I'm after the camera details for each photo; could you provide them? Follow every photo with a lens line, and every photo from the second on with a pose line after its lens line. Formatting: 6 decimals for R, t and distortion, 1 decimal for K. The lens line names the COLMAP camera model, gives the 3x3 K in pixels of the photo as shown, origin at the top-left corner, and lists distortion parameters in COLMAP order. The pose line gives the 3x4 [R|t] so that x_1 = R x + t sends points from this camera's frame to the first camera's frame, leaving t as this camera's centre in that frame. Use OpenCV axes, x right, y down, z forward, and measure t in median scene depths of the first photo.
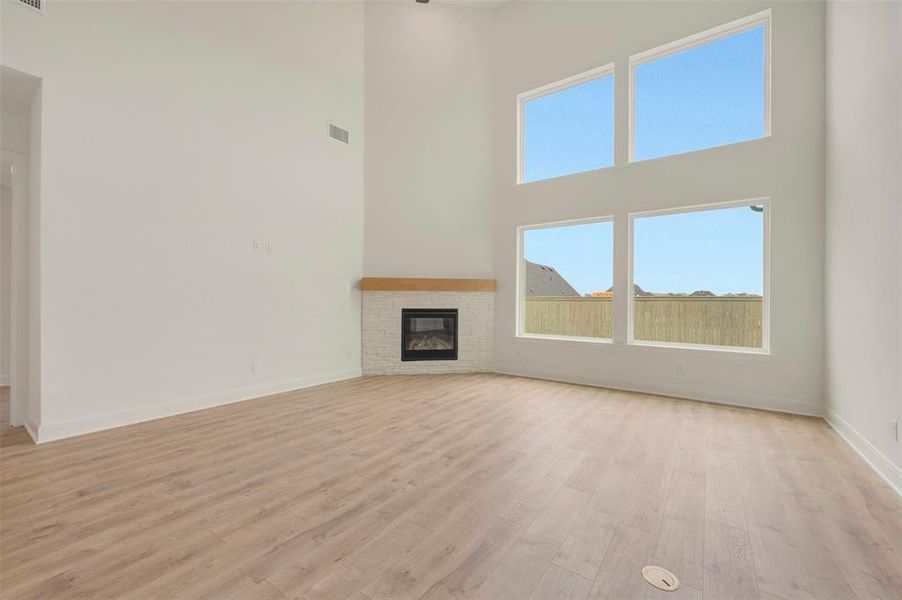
lens RADIAL K [[362.8, 0, 452.3], [0, 362.8, 299.7], [0, 0, 1]] dist [-0.000114, 0.000192]
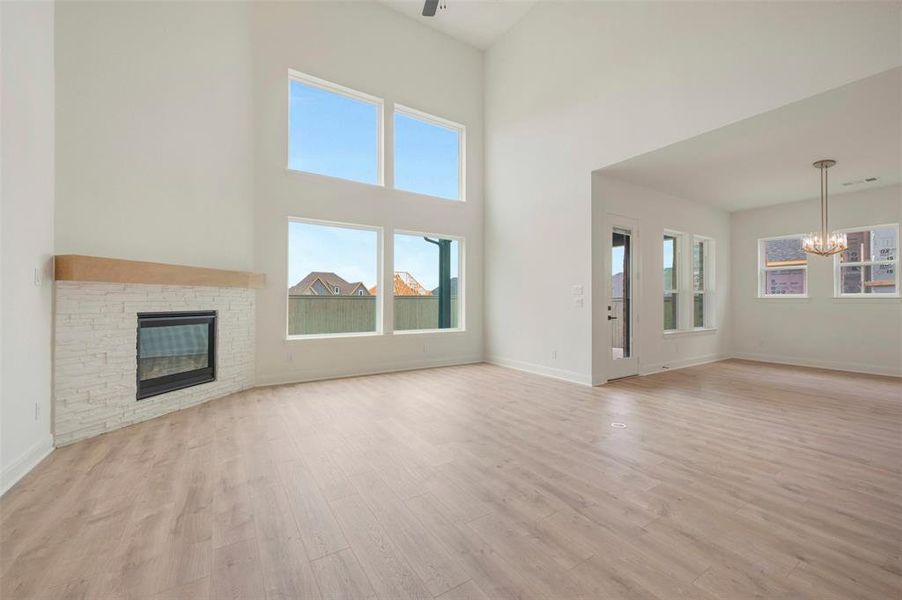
lens RADIAL K [[362.8, 0, 452.3], [0, 362.8, 299.7], [0, 0, 1]] dist [-0.000114, 0.000192]
pose [[0.377823, -0.000841, 0.925878, -0.516106], [-0.004156, 0.999988, 0.002604, -0.000676], [-0.925869, -0.004832, 0.377815, 0.308474]]
